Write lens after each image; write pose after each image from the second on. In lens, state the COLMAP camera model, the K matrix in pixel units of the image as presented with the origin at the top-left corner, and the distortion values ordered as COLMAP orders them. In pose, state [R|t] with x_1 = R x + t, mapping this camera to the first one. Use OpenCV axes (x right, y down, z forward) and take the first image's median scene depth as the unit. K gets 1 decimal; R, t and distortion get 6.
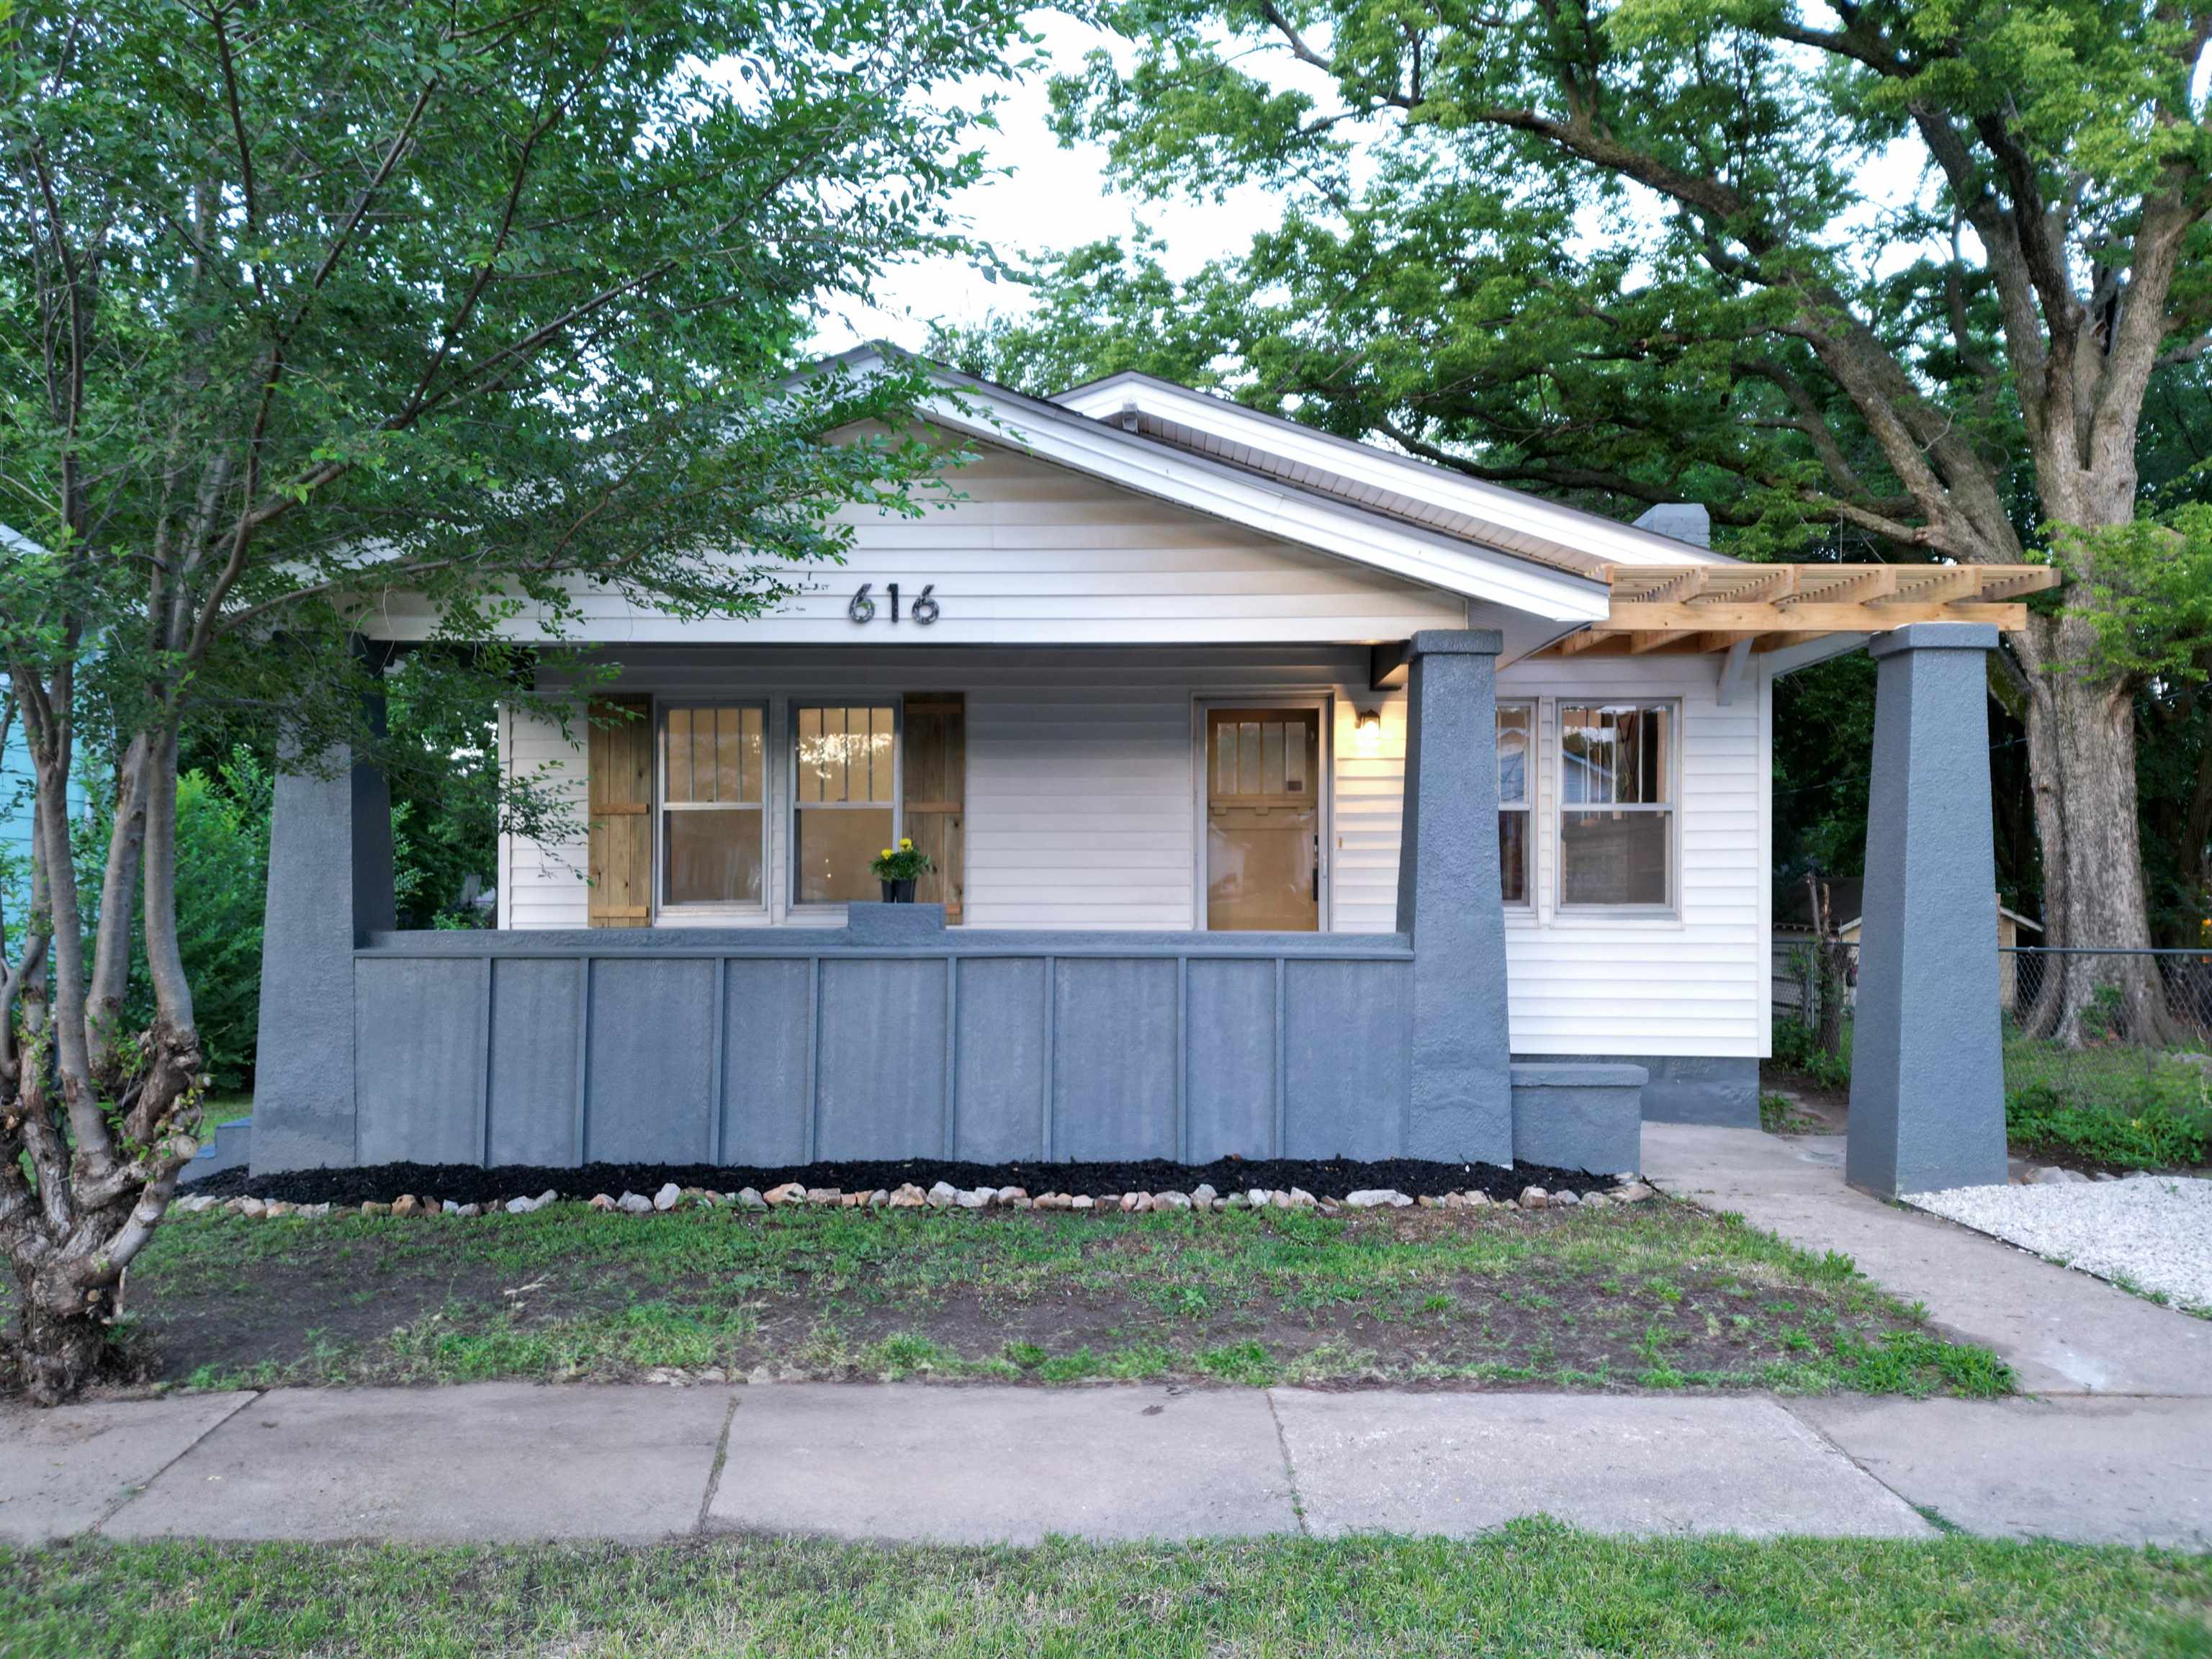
lens RADIAL K [[1612.2, 0, 1114.1], [0, 1612.2, 879.1], [0, 0, 1]] dist [-0.003888, -0.001231]
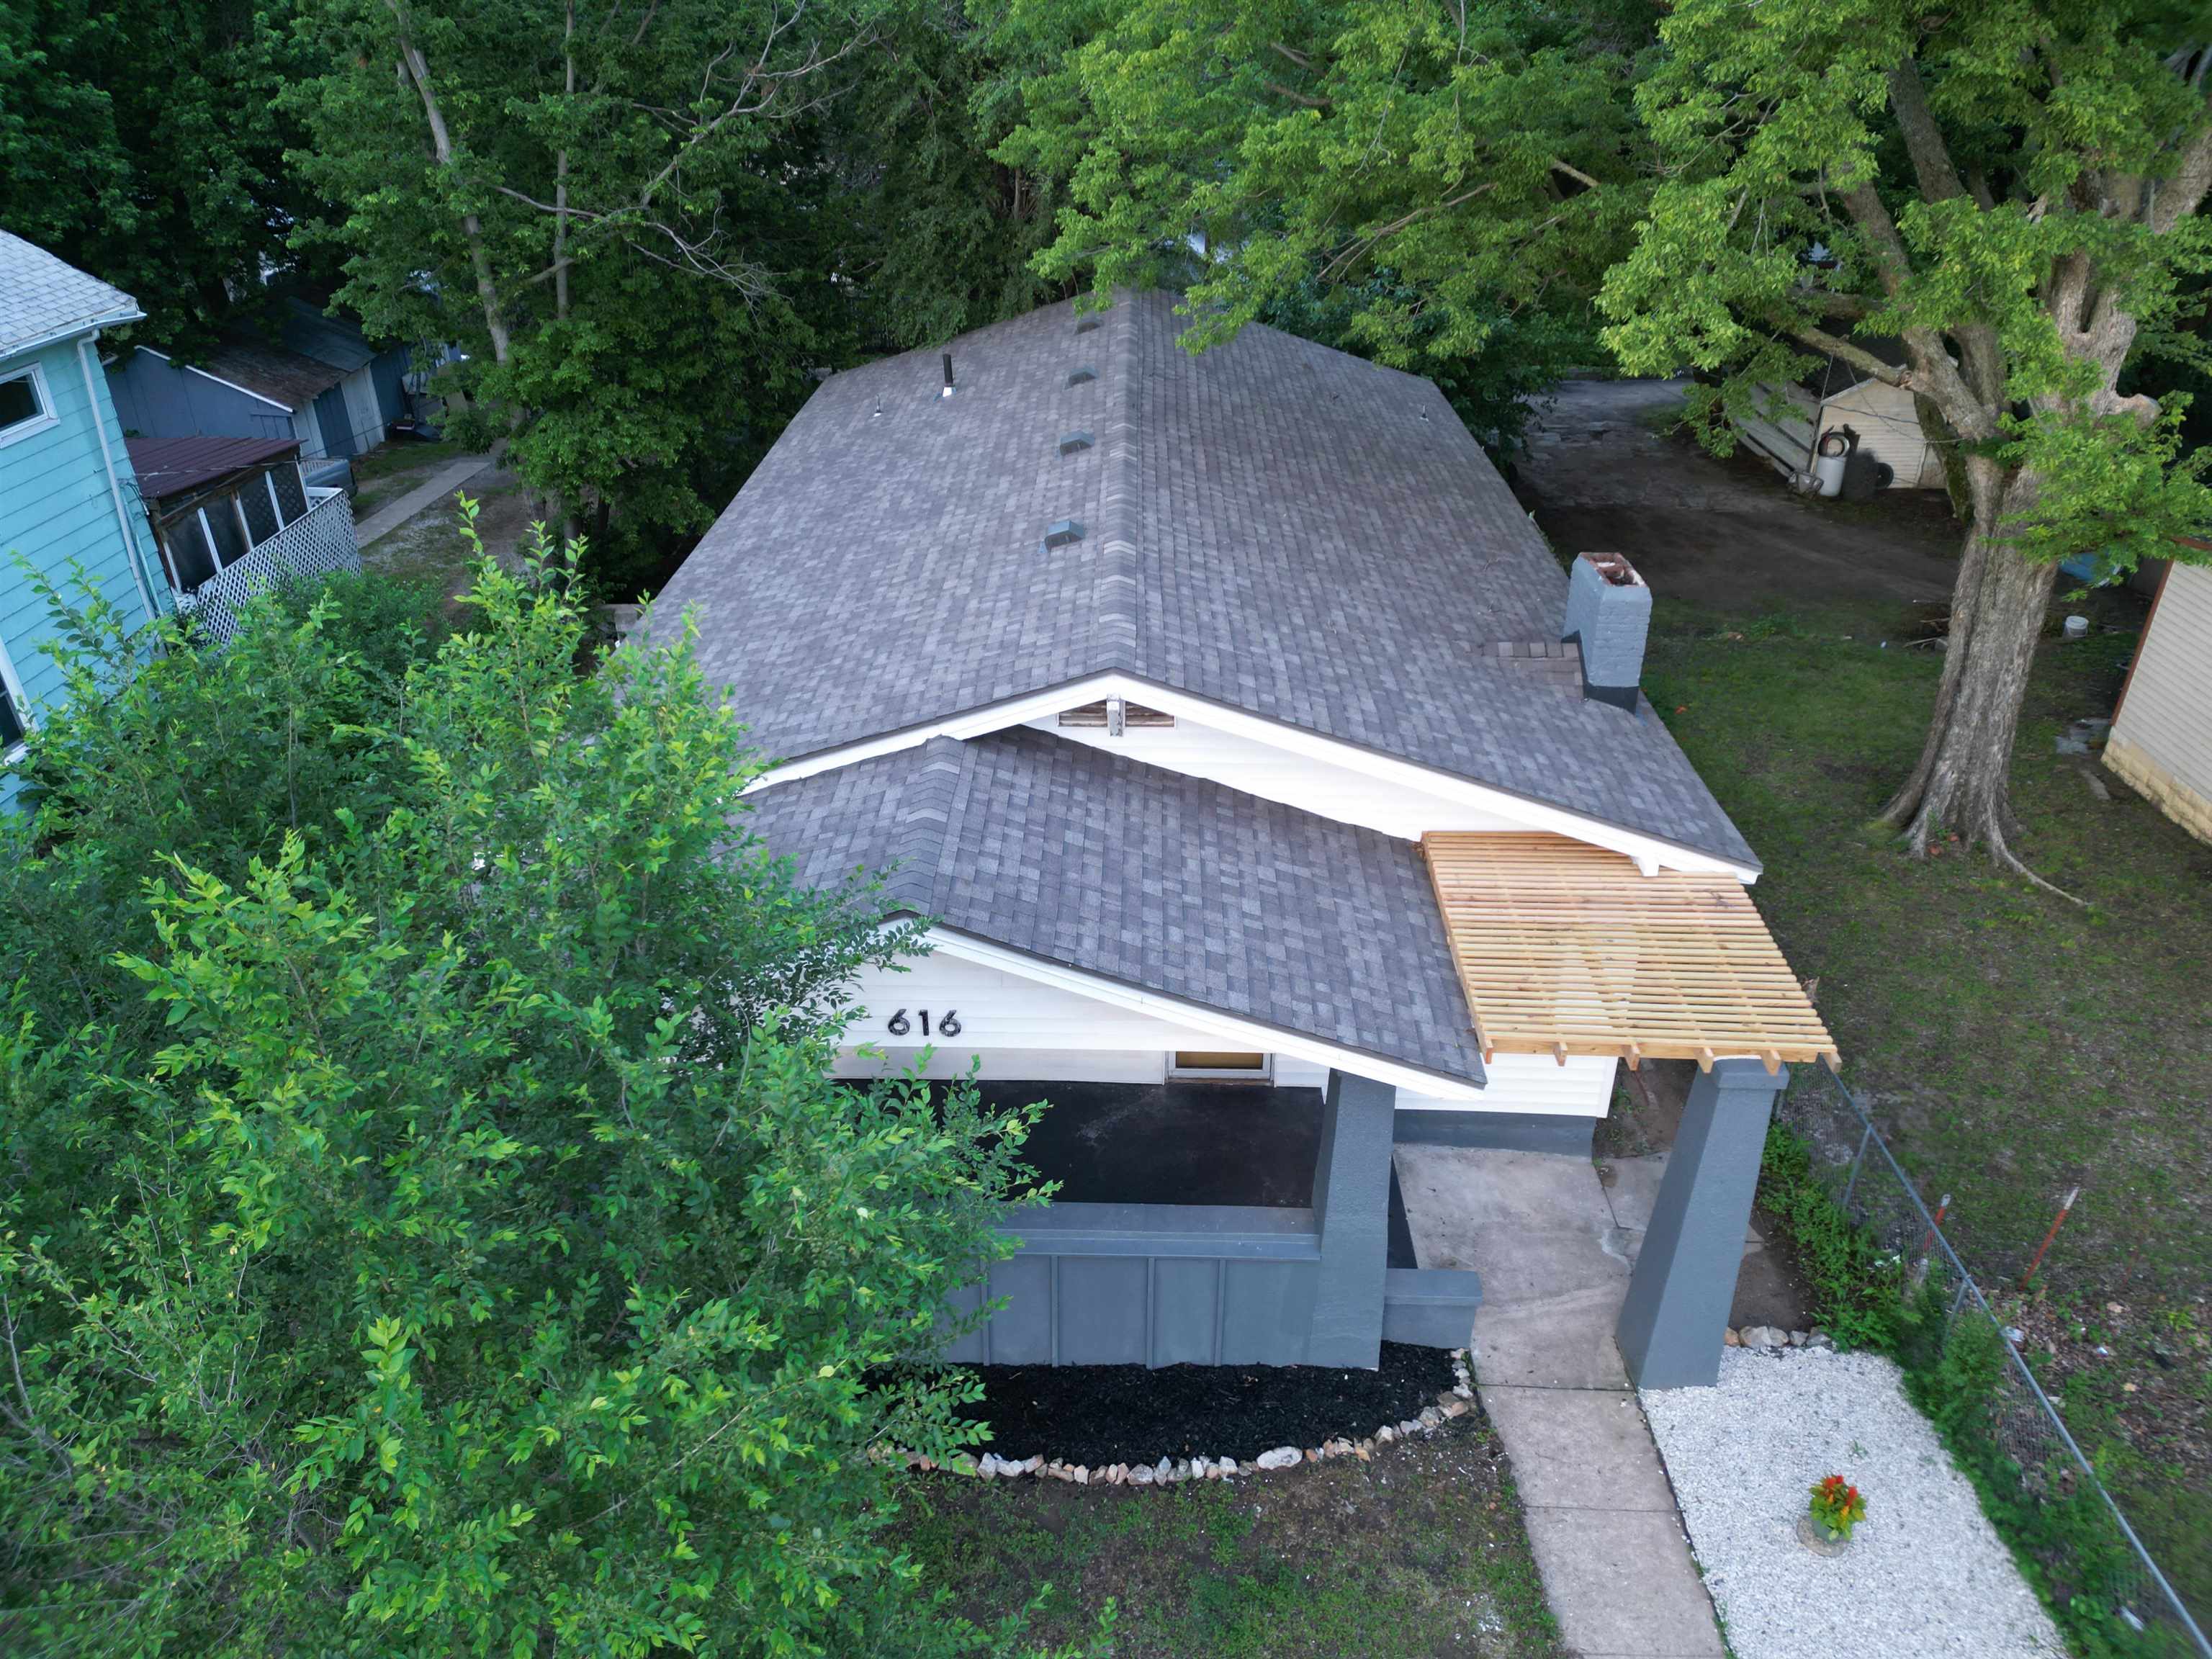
lens RADIAL K [[1546.5, 0, 1114.4], [0, 1546.5, 834.5], [0, 0, 1]] dist [0.027516, -0.022151]
pose [[0.999993, 0.000656, 0.003645, 0.004811], [-0.002340, 0.874679, 0.484696, -0.690595], [-0.002870, -0.484702, 0.874675, 0.016558]]
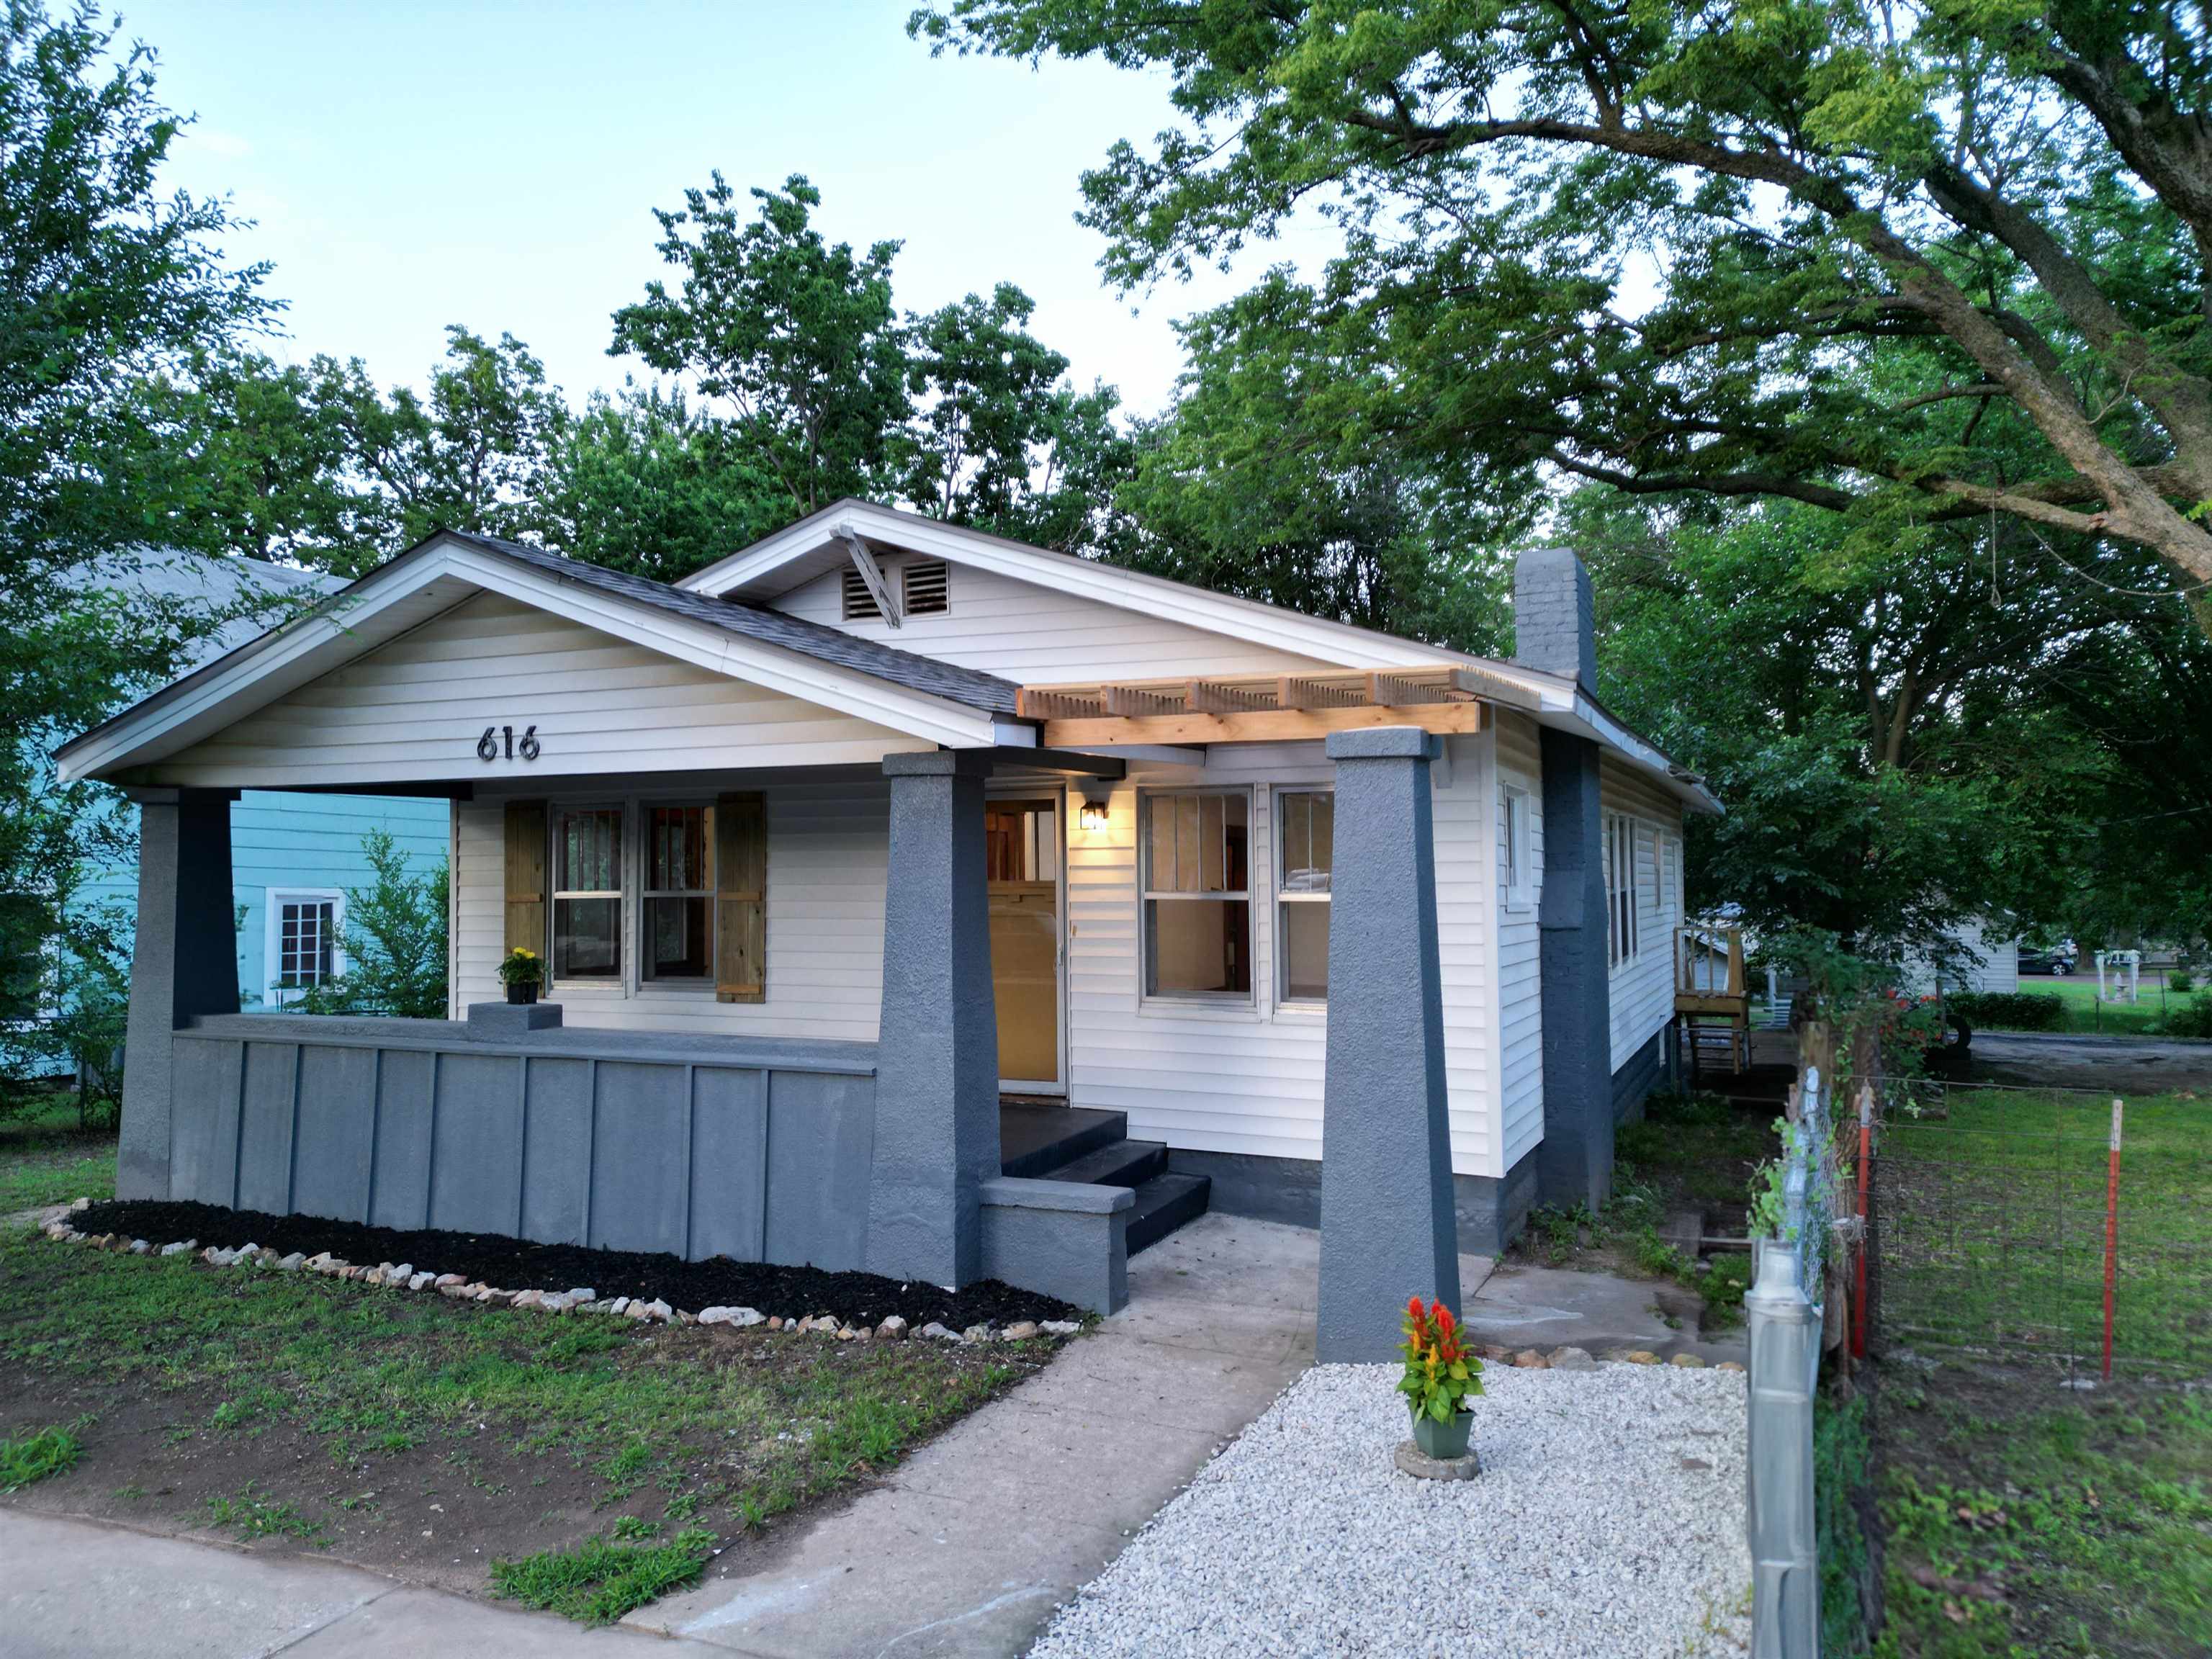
lens RADIAL K [[1546.5, 0, 1112.3], [0, 1546.5, 827.0], [0, 0, 1]] dist [0.027516, -0.022151]
pose [[0.922558, -0.017285, -0.385471, 0.538900], [0.006208, 0.999532, -0.029964, -0.058980], [0.385808, 0.025251, 0.922233, 0.114583]]
